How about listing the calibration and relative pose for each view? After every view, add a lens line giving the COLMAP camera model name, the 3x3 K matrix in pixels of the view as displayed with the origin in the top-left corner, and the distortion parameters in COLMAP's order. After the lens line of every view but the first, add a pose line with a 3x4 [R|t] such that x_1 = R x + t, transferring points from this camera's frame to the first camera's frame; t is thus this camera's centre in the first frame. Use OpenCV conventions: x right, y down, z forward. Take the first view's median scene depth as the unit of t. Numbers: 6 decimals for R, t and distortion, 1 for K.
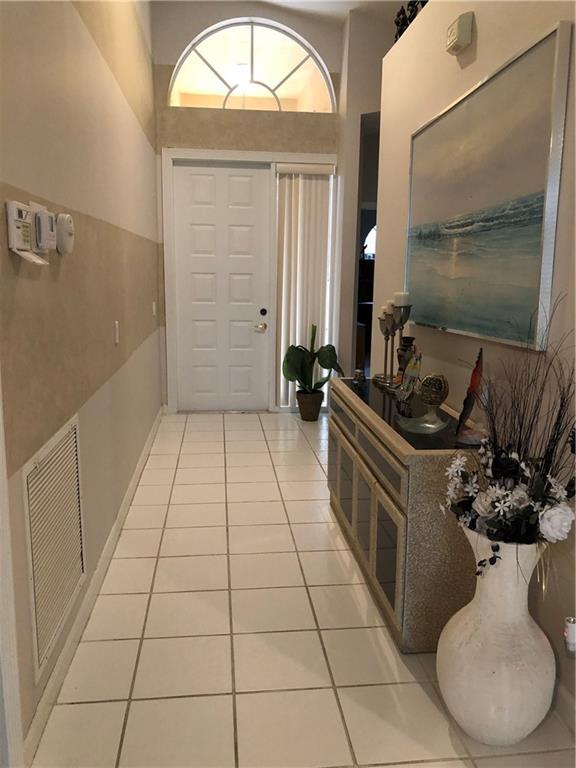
lens RADIAL K [[634.0, 0, 288.0], [0, 634.0, 384.0], [0, 0, 1]] dist [0.004763, 0.009239]
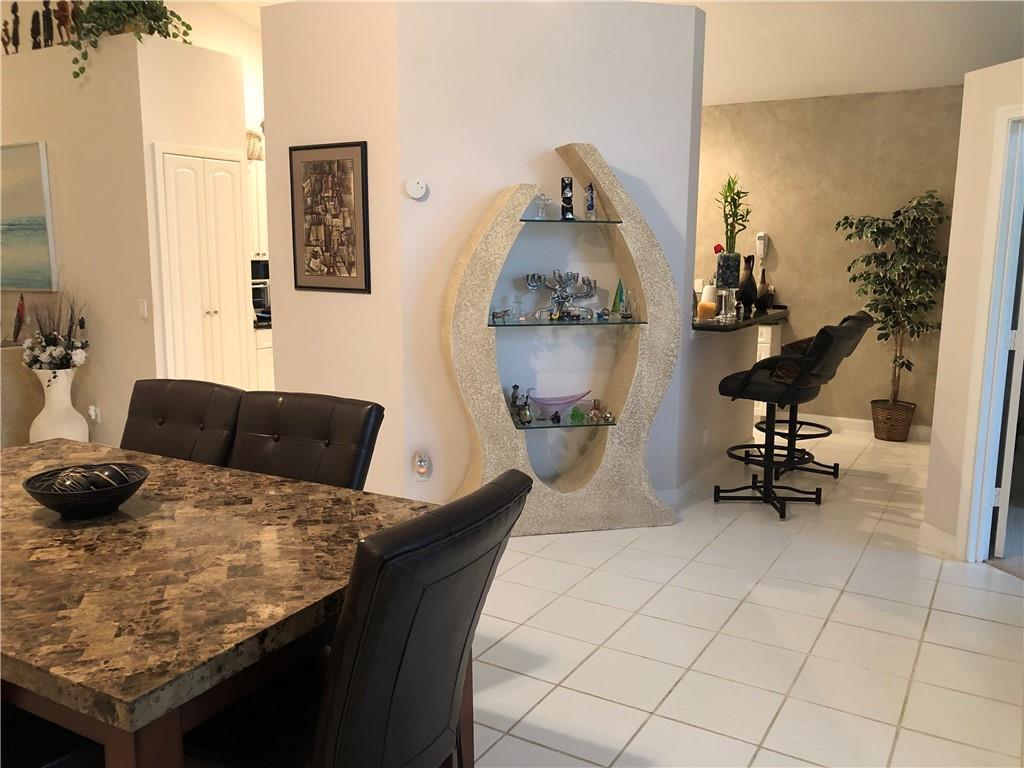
lens RADIAL K [[845.3, 0, 512.0], [0, 845.3, 384.0], [0, 0, 1]] dist [0.004763, 0.009239]
pose [[0.593512, -0.131786, 0.793962, -1.091497], [0.143125, 0.988061, 0.057013, 0.345847], [-0.791996, 0.079798, 0.605288, -2.095235]]
